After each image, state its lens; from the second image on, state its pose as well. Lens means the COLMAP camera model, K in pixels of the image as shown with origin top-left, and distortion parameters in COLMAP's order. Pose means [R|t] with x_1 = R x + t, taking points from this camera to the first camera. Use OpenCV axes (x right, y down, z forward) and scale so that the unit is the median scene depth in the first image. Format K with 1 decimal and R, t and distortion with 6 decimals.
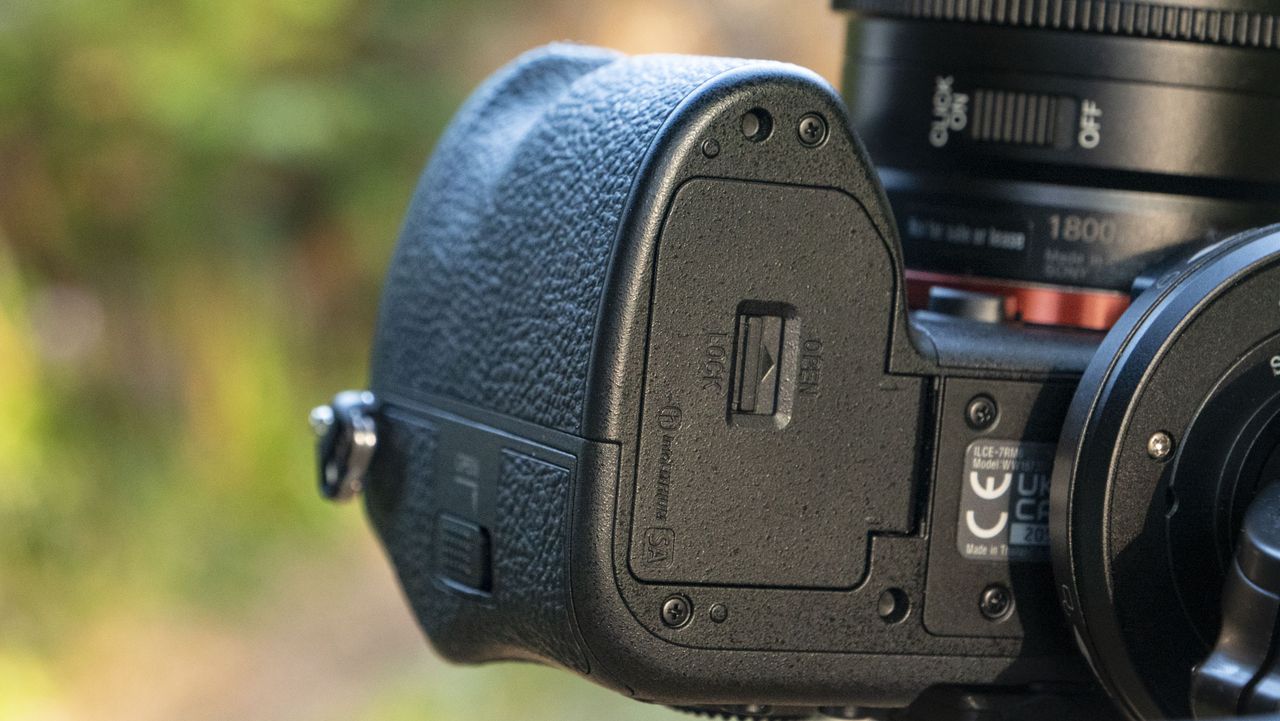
lens RADIAL K [[3910.5, 0, 640.0], [0, 3910.5, 360.5], [0, 0, 1]] dist [-0.087497, 0.561617]
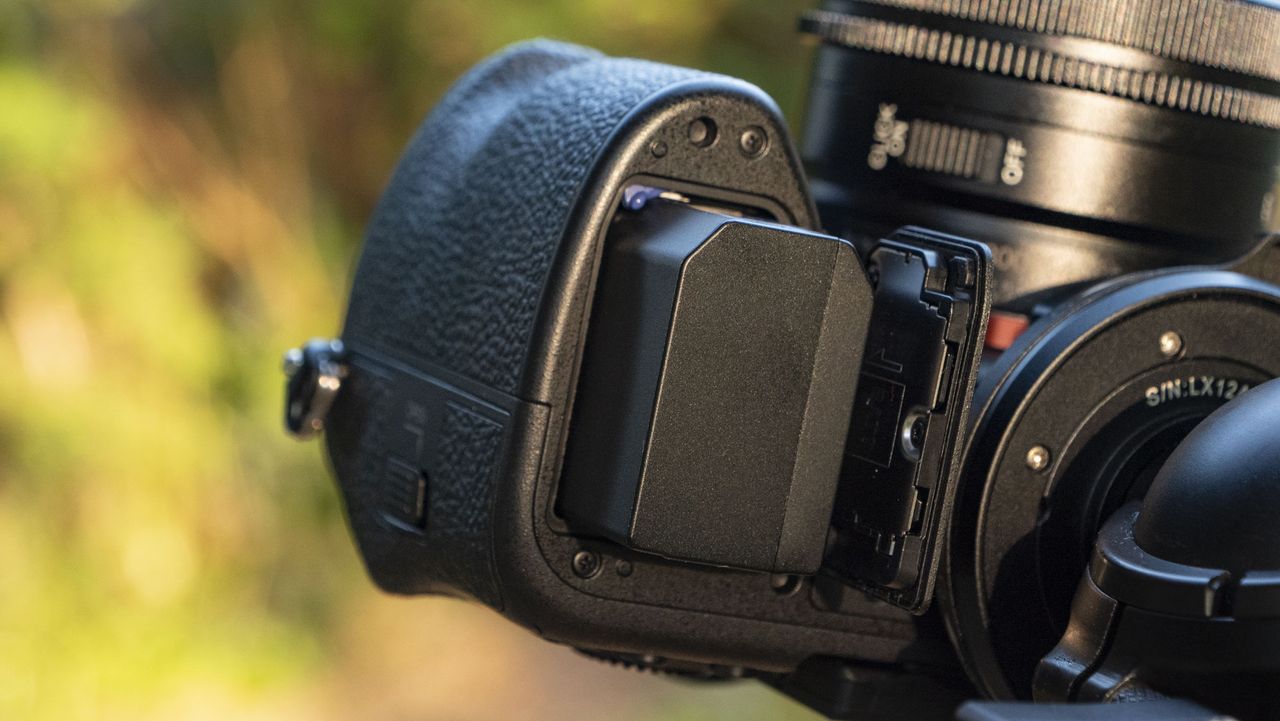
lens RADIAL K [[3910.5, 0, 640.0], [0, 3910.5, 360.5], [0, 0, 1]] dist [-0.087497, 0.561617]
pose [[0.994831, 0.101523, -0.001947, 0.019808], [-0.101518, 0.994830, 0.002612, 0.002759], [0.002202, -0.002401, 0.999995, -0.100995]]
